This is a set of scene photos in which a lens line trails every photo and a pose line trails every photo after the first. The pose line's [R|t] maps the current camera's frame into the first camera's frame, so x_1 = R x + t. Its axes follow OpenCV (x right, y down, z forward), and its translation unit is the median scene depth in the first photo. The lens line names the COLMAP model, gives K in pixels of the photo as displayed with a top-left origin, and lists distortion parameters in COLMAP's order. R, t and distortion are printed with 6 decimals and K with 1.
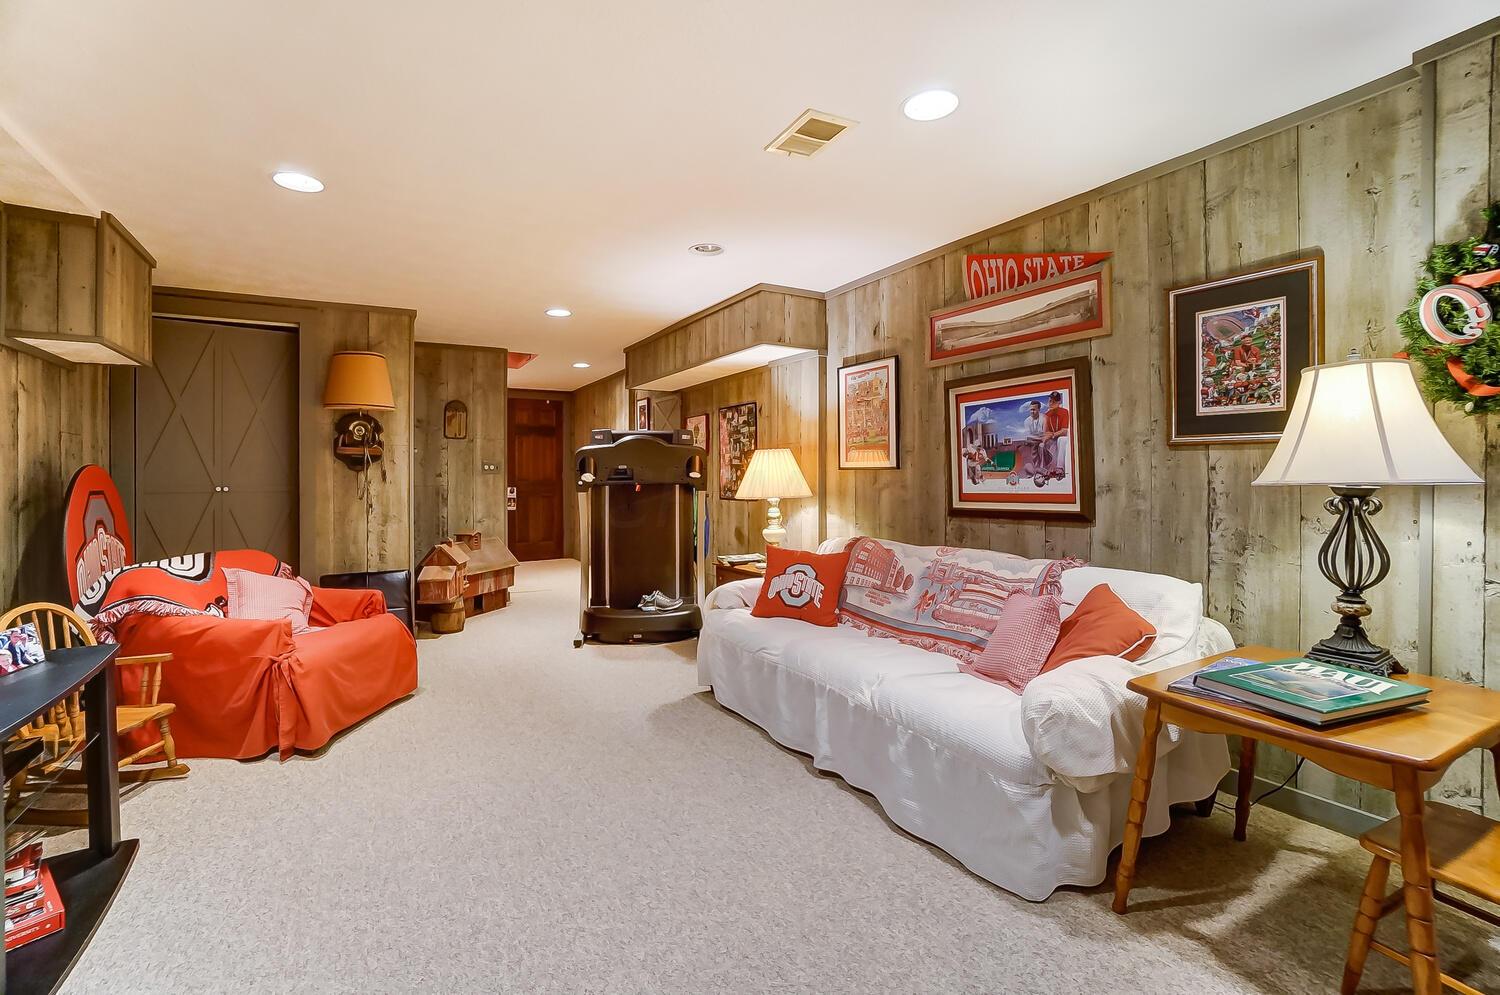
lens RADIAL K [[680.8, 0, 727.7], [0, 680.8, 457.3], [0, 0, 1]] dist [-0.025126, 0.003016]
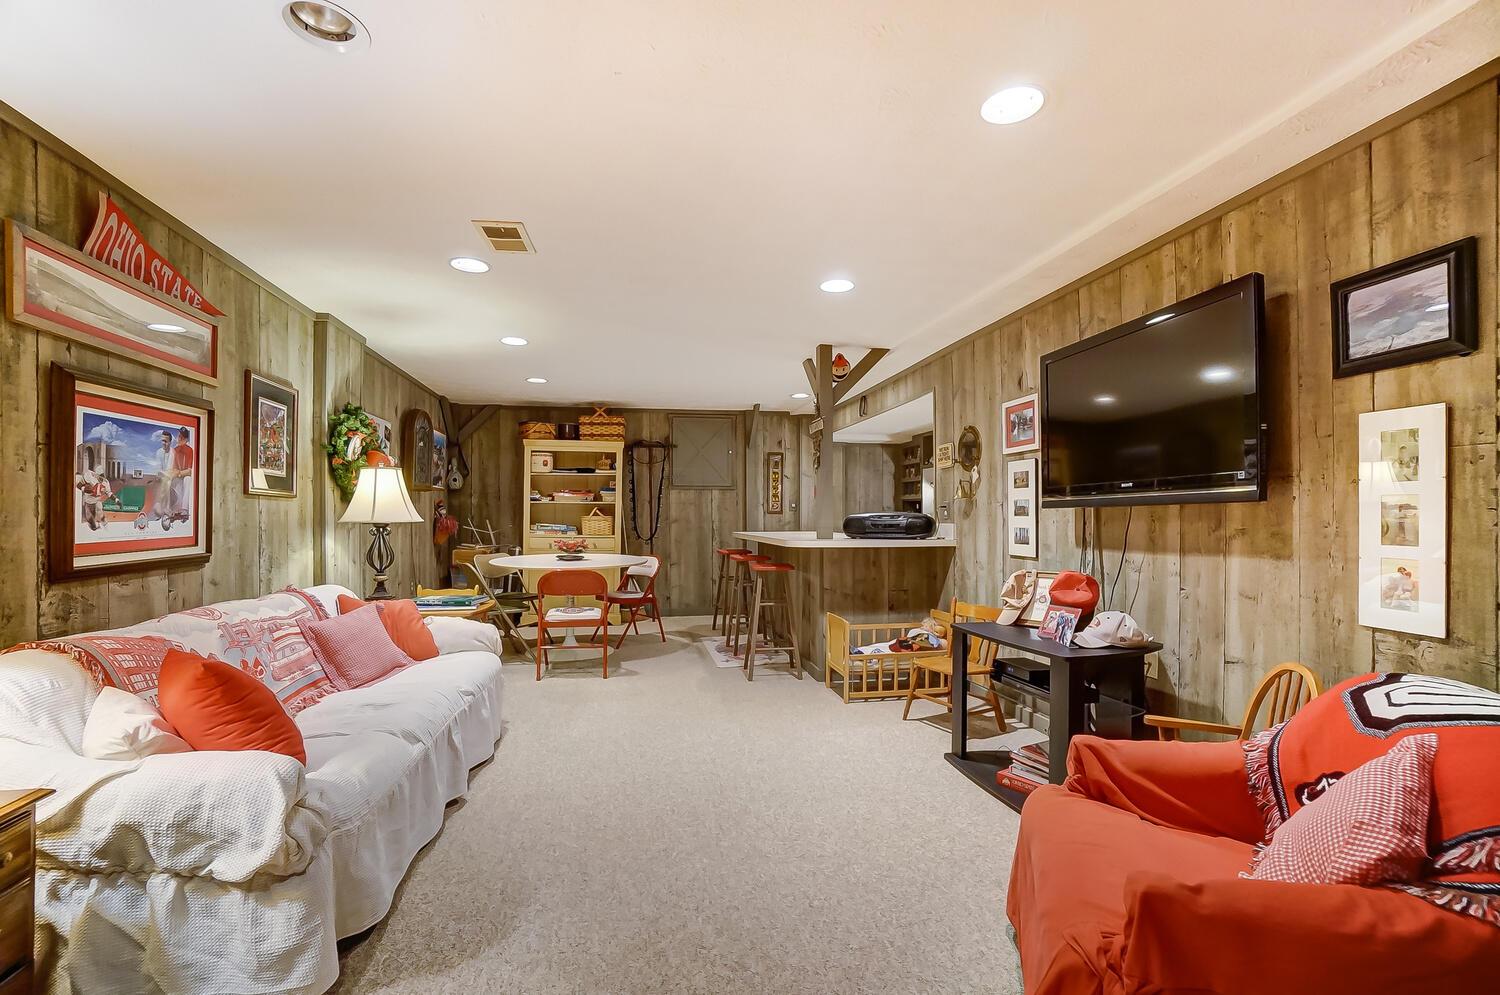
lens RADIAL K [[680.8, 0, 750.1], [0, 680.8, 508.2], [0, 0, 1]] dist [-0.025126, 0.003016]
pose [[-0.952119, 0.009341, 0.305585, -0.512950], [-0.003427, 0.999144, -0.041218, 0.047158], [-0.305709, -0.040292, -0.951272, 1.564094]]
